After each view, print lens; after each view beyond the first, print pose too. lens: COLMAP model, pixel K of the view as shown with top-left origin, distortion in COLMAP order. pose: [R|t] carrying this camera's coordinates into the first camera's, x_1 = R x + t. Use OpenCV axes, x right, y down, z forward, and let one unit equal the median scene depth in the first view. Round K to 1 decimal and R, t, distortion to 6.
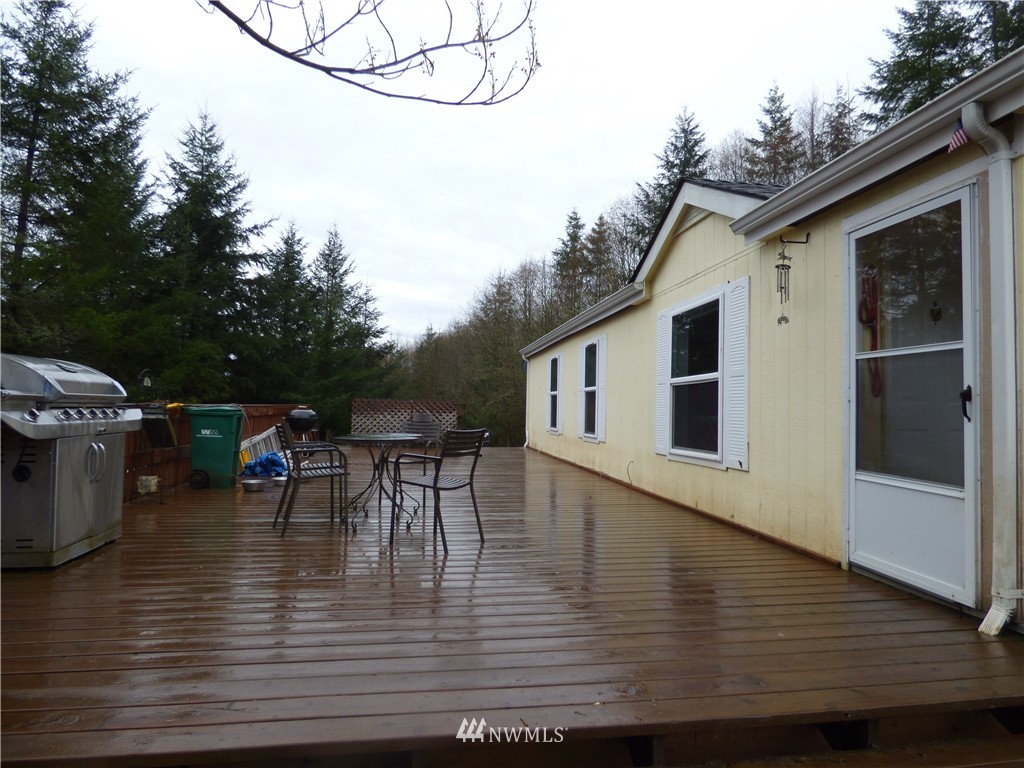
lens RADIAL K [[628.6, 0, 512.0], [0, 628.6, 384.0], [0, 0, 1]] dist [-0.012305, -0.002138]
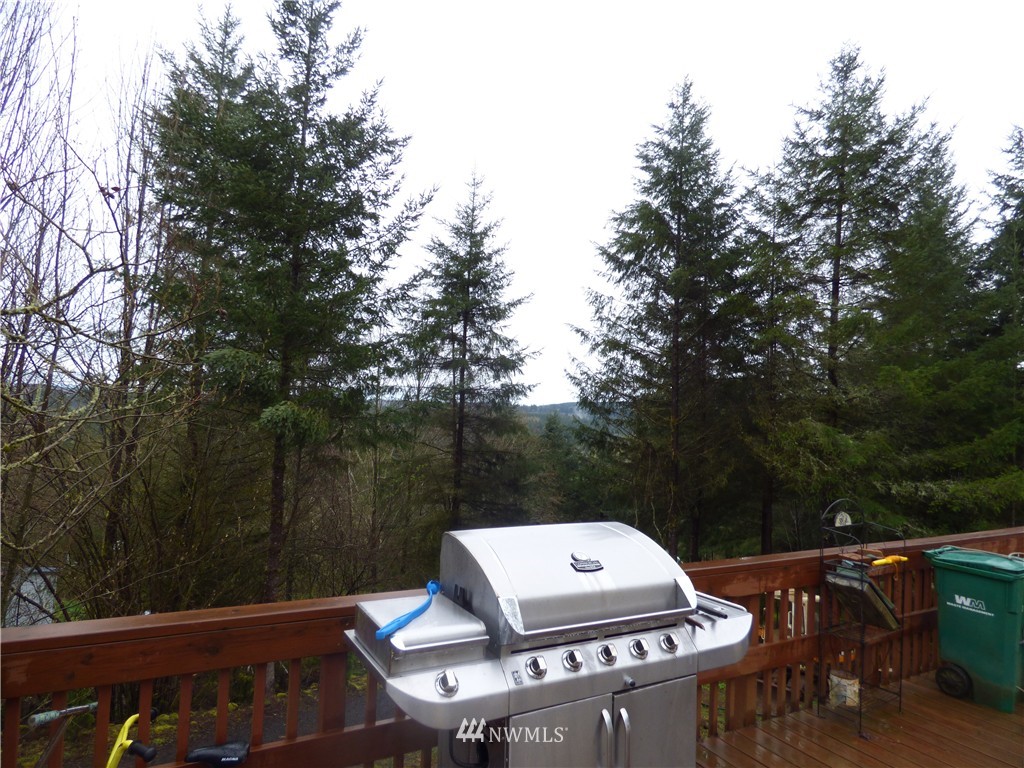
lens RADIAL K [[628.6, 0, 512.0], [0, 628.6, 384.0], [0, 0, 1]] dist [-0.012305, -0.002138]
pose [[0.367240, -0.069895, -0.927496, -0.027048], [0.007233, 0.997357, -0.072296, -0.026209], [0.930098, 0.019841, 0.366775, 0.118662]]
